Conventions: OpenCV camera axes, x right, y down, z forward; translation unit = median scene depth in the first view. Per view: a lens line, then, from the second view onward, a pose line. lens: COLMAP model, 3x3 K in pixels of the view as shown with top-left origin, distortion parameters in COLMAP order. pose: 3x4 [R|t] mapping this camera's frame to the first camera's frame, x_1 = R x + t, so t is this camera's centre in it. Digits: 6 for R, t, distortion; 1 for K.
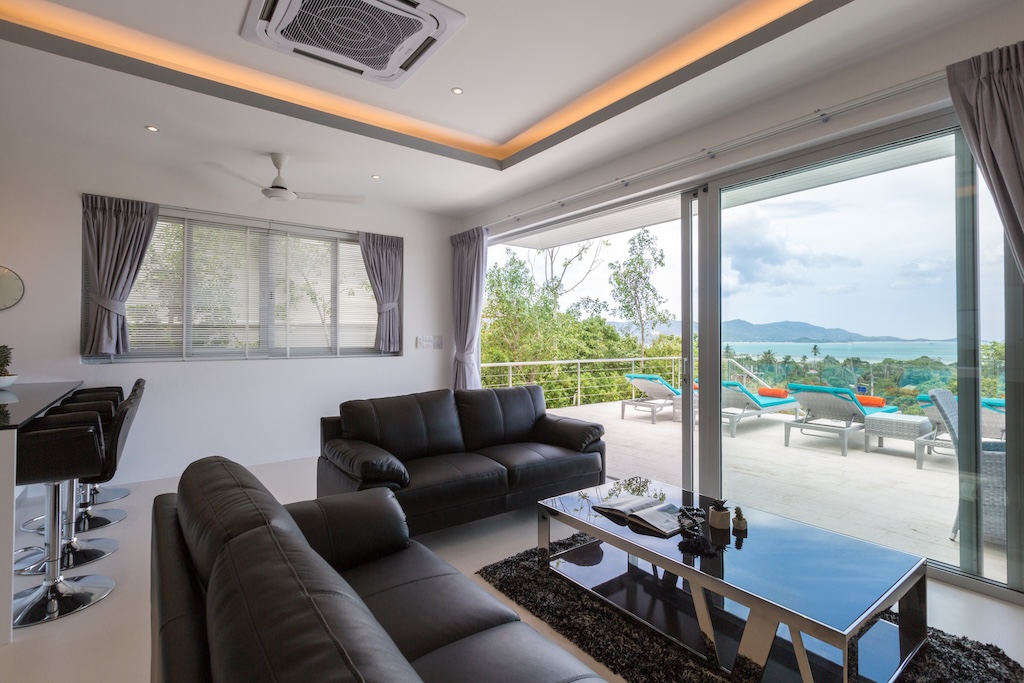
lens RADIAL K [[472.7, 0, 506.3], [0, 472.7, 334.8], [0, 0, 1]] dist [0.001331, -0.000286]
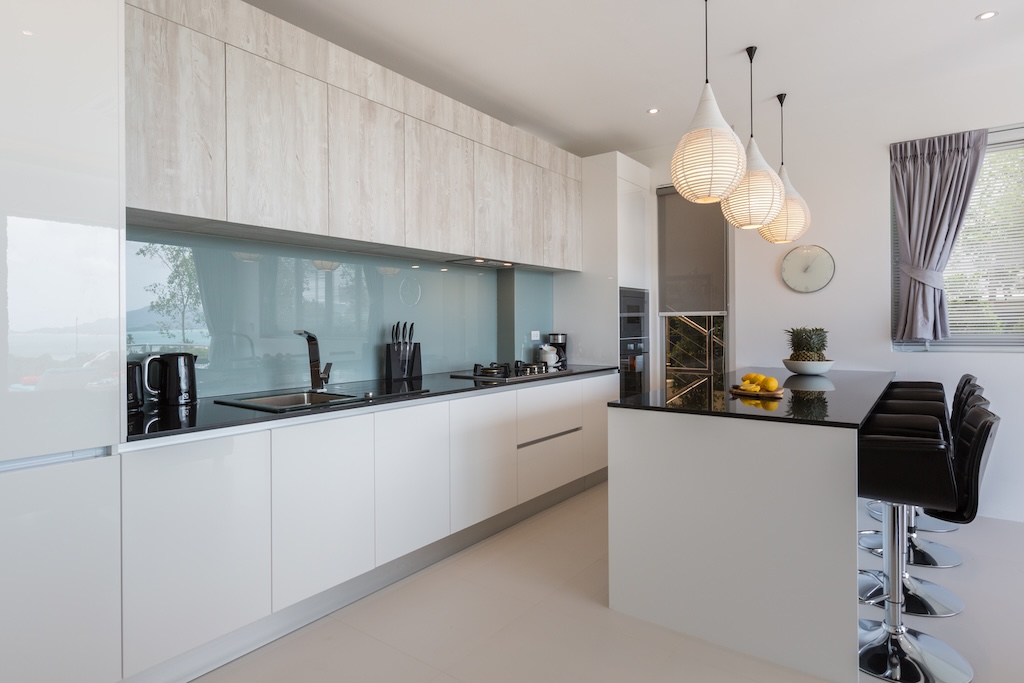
lens RADIAL K [[565.0, 0, 512.0], [0, 565.0, 325.0], [0, 0, 1]] dist [0.002675, -0.000247]
pose [[0.284428, -0.004681, -0.958686, -0.109526], [0.016447, 0.999865, -0.000002, 0.004169], [0.958556, -0.015767, 0.284467, 0.064549]]
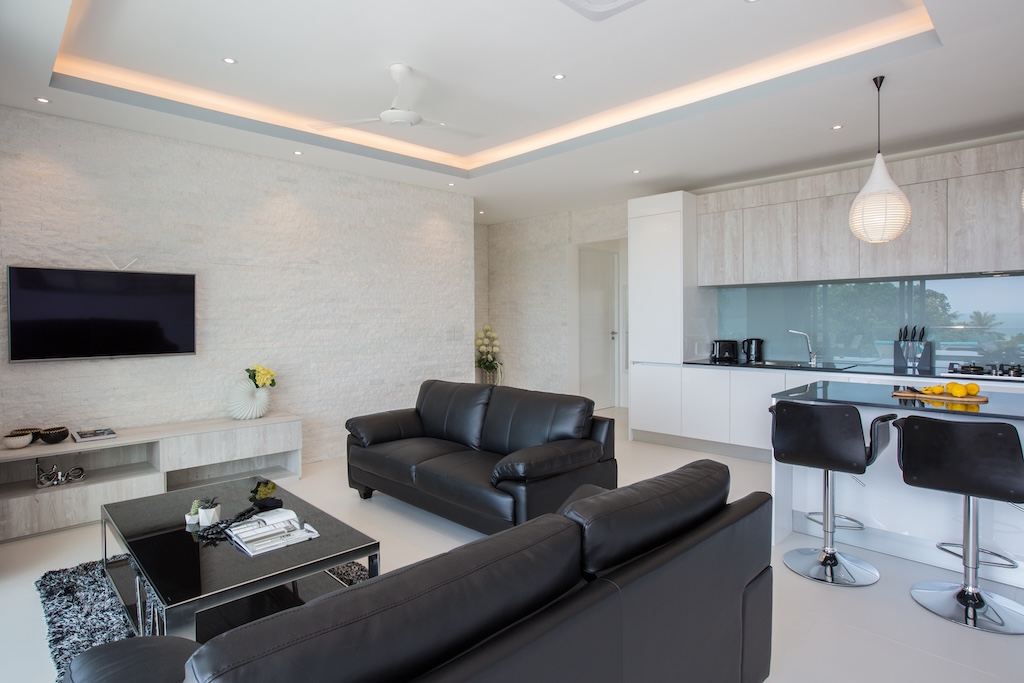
lens RADIAL K [[565.0, 0, 512.0], [0, 565.0, 325.0], [0, 0, 1]] dist [0.002675, -0.000247]
pose [[-0.989016, 0.005674, -0.147702, -0.009786], [0.005265, 0.999981, 0.003159, -0.010137], [0.147718, 0.002347, -0.989027, 1.002491]]
